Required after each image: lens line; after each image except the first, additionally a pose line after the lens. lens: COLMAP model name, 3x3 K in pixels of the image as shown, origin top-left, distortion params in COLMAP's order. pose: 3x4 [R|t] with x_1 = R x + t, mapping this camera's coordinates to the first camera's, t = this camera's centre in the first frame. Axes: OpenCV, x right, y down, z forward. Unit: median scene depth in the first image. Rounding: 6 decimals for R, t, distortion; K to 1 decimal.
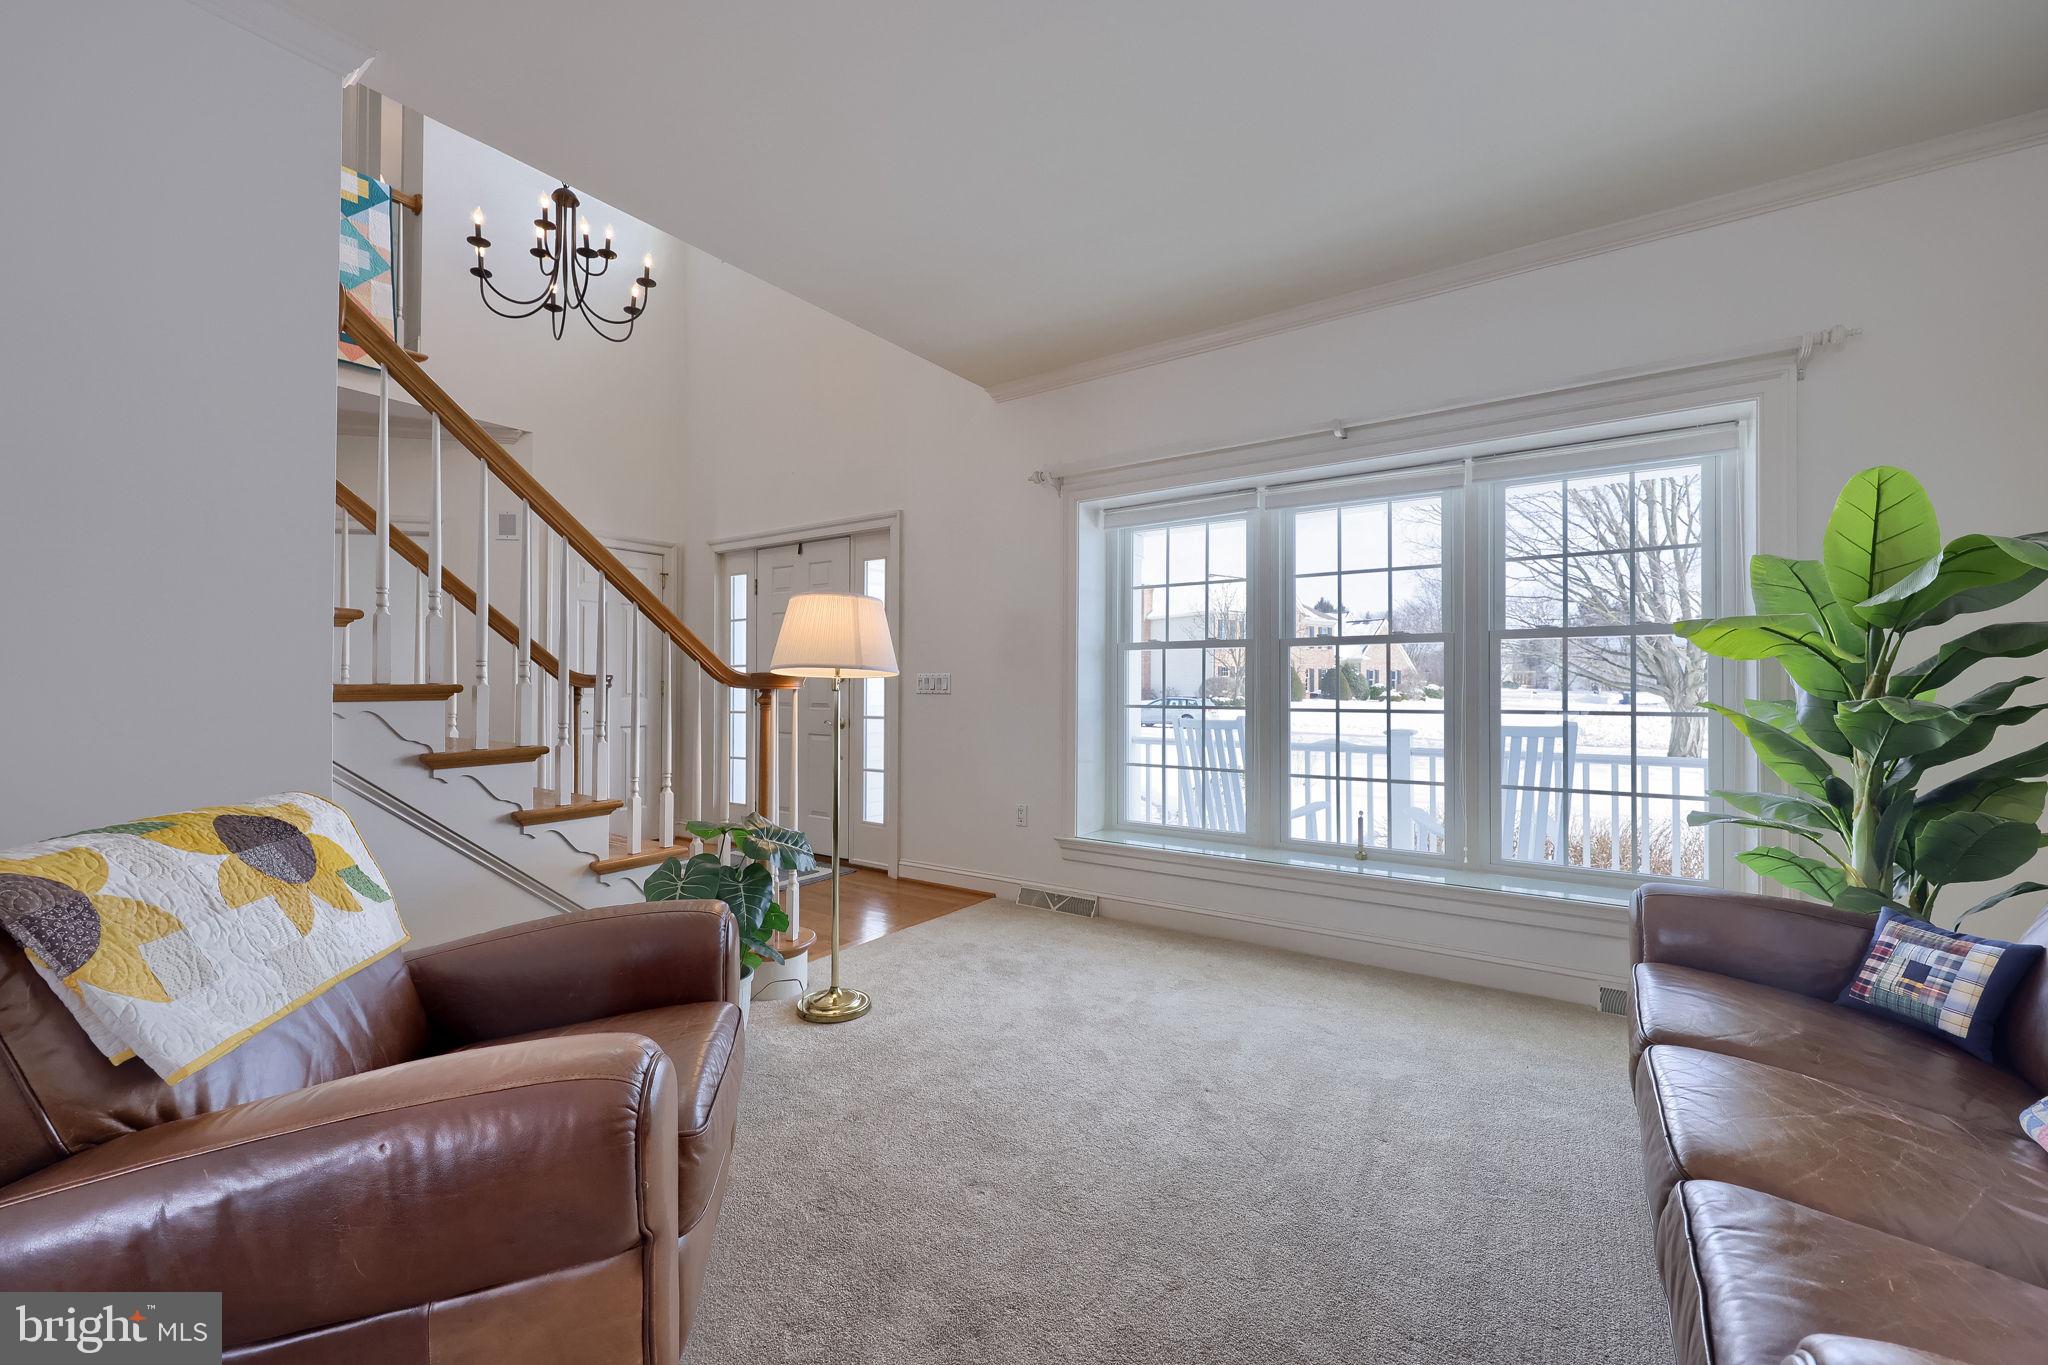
lens RADIAL K [[832.5, 0, 1016.5], [0, 832.5, 674.5], [0, 0, 1]] dist [-0.003390, 0.000916]
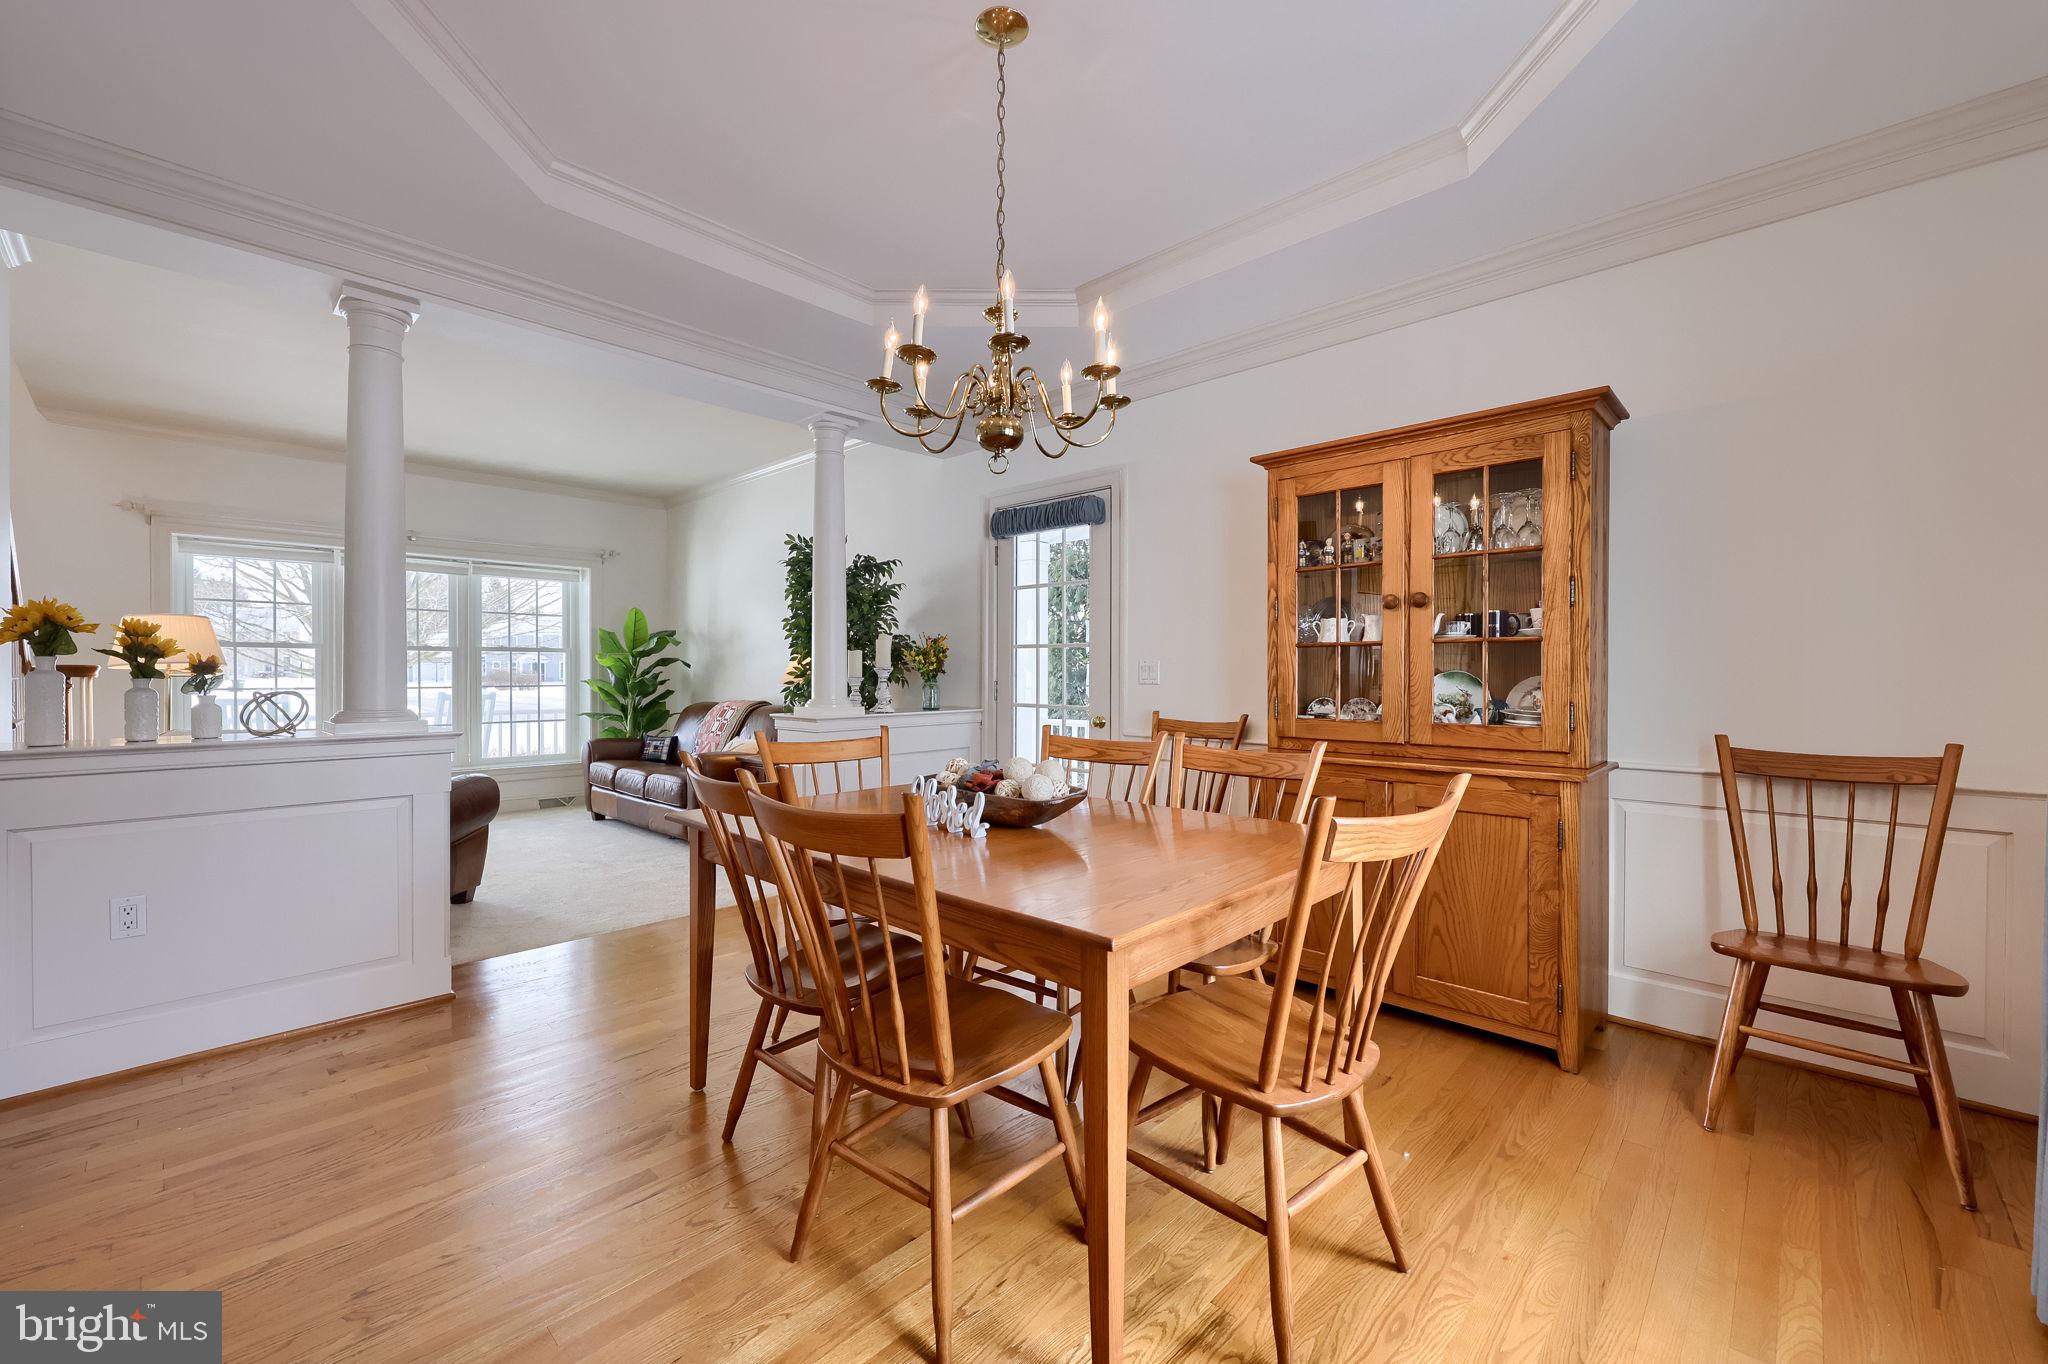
lens RADIAL K [[832.5, 0, 1021.2], [0, 832.5, 690.5], [0, 0, 1]] dist [-0.003390, 0.000916]
pose [[0.151260, -0.019820, 0.988295, -1.209363], [-0.014922, 0.999639, 0.022332, -0.010652], [-0.988381, -0.018126, 0.150909, -0.616271]]
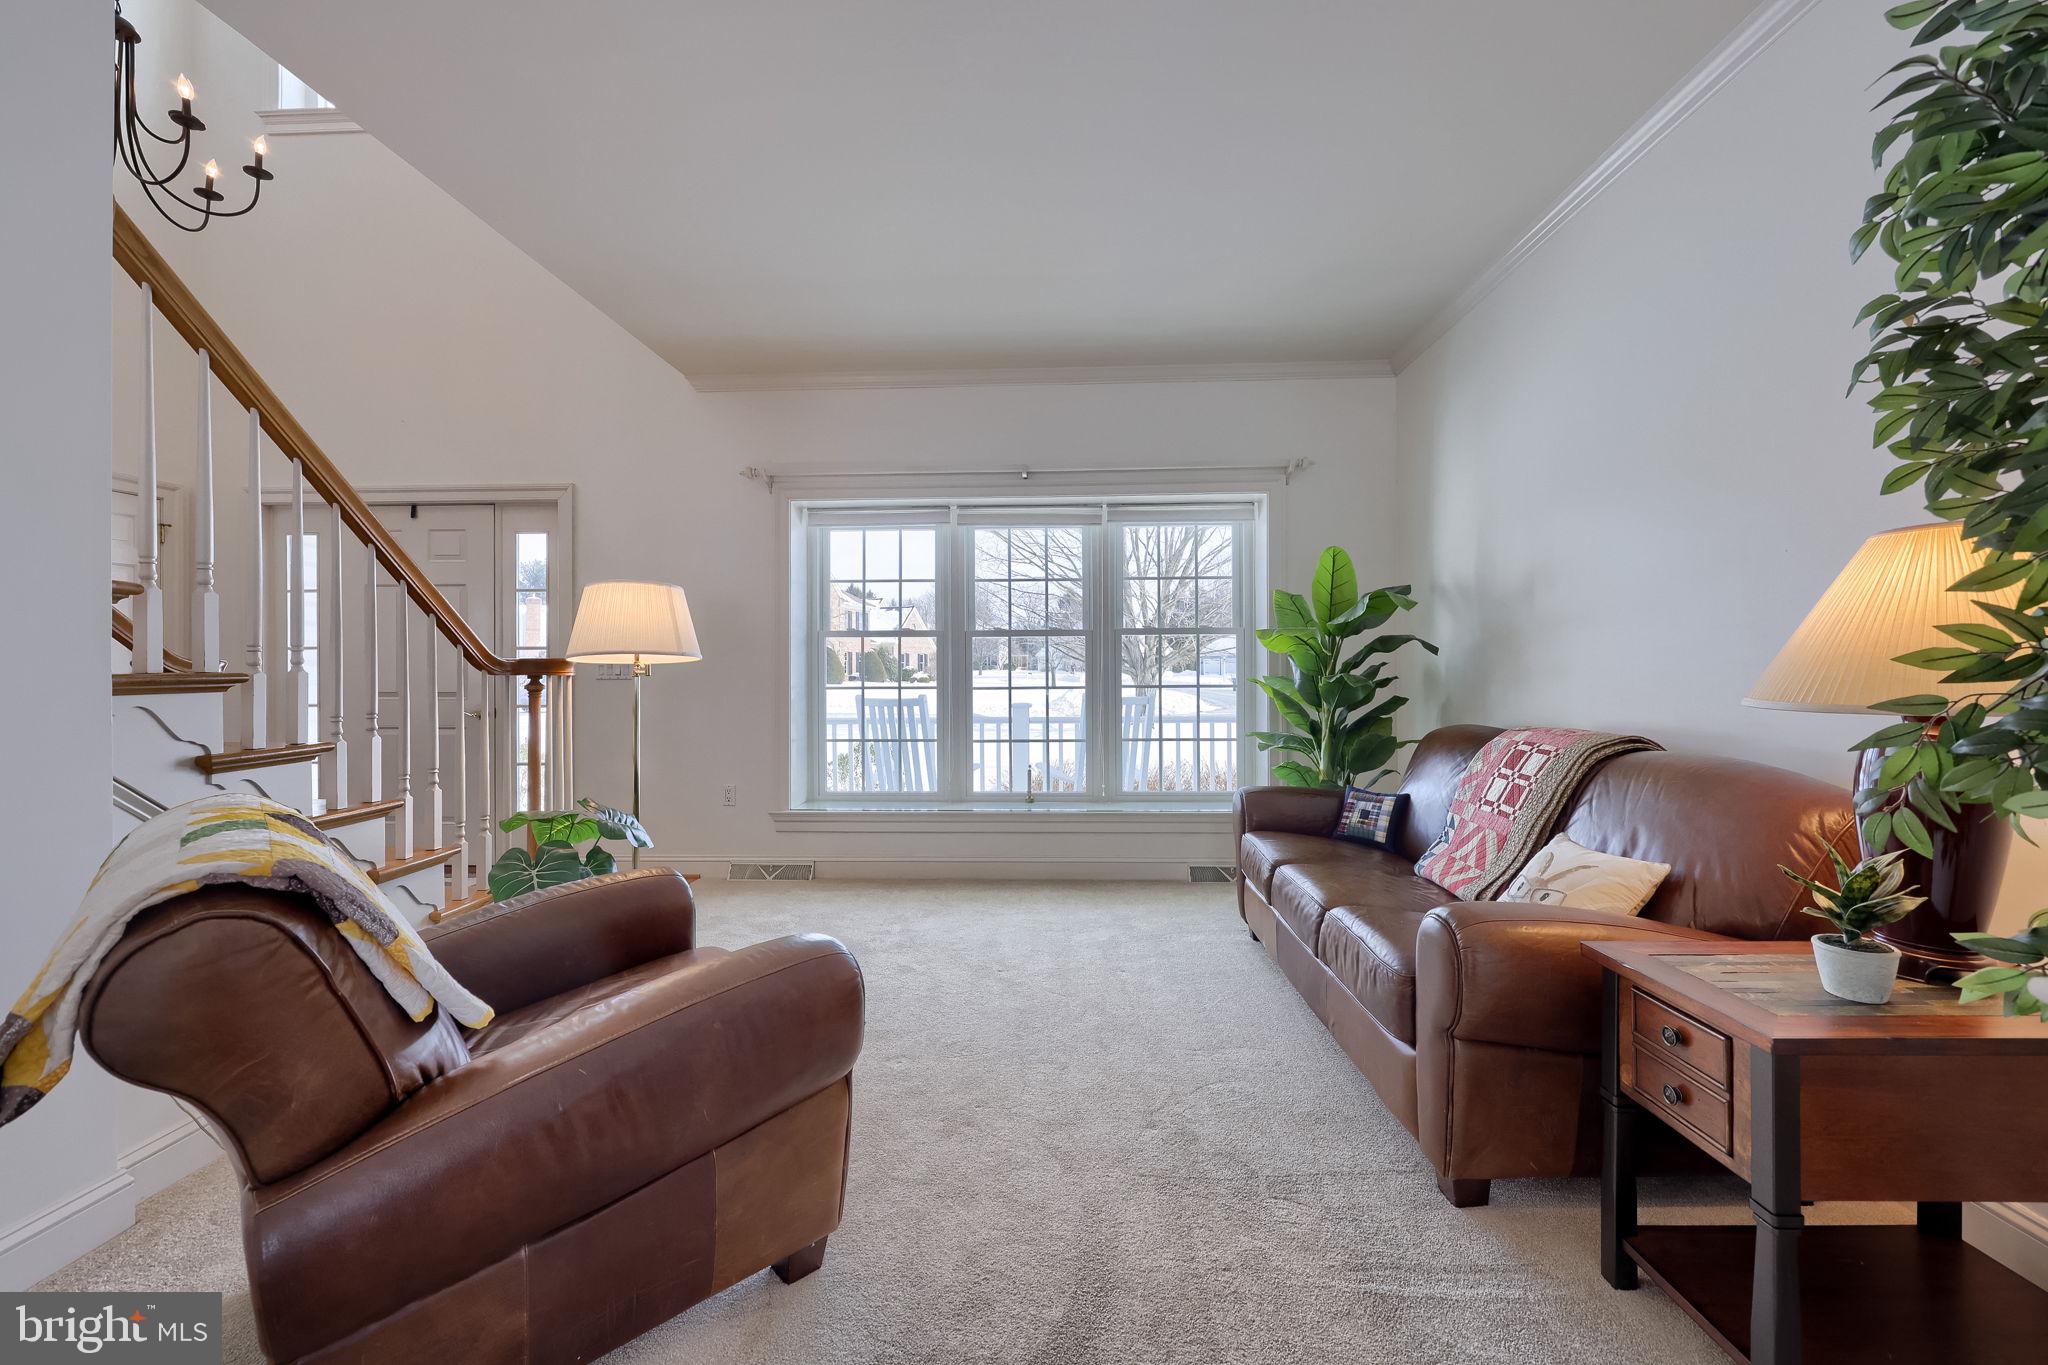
lens RADIAL K [[832.5, 0, 1033.9], [0, 832.5, 662.1], [0, 0, 1]] dist [-0.003390, 0.000916]
pose [[0.839584, -0.000974, 0.543229, -0.297019], [-0.001641, 0.999989, 0.004329, -0.002381], [-0.543227, -0.004527, 0.839574, -0.100140]]
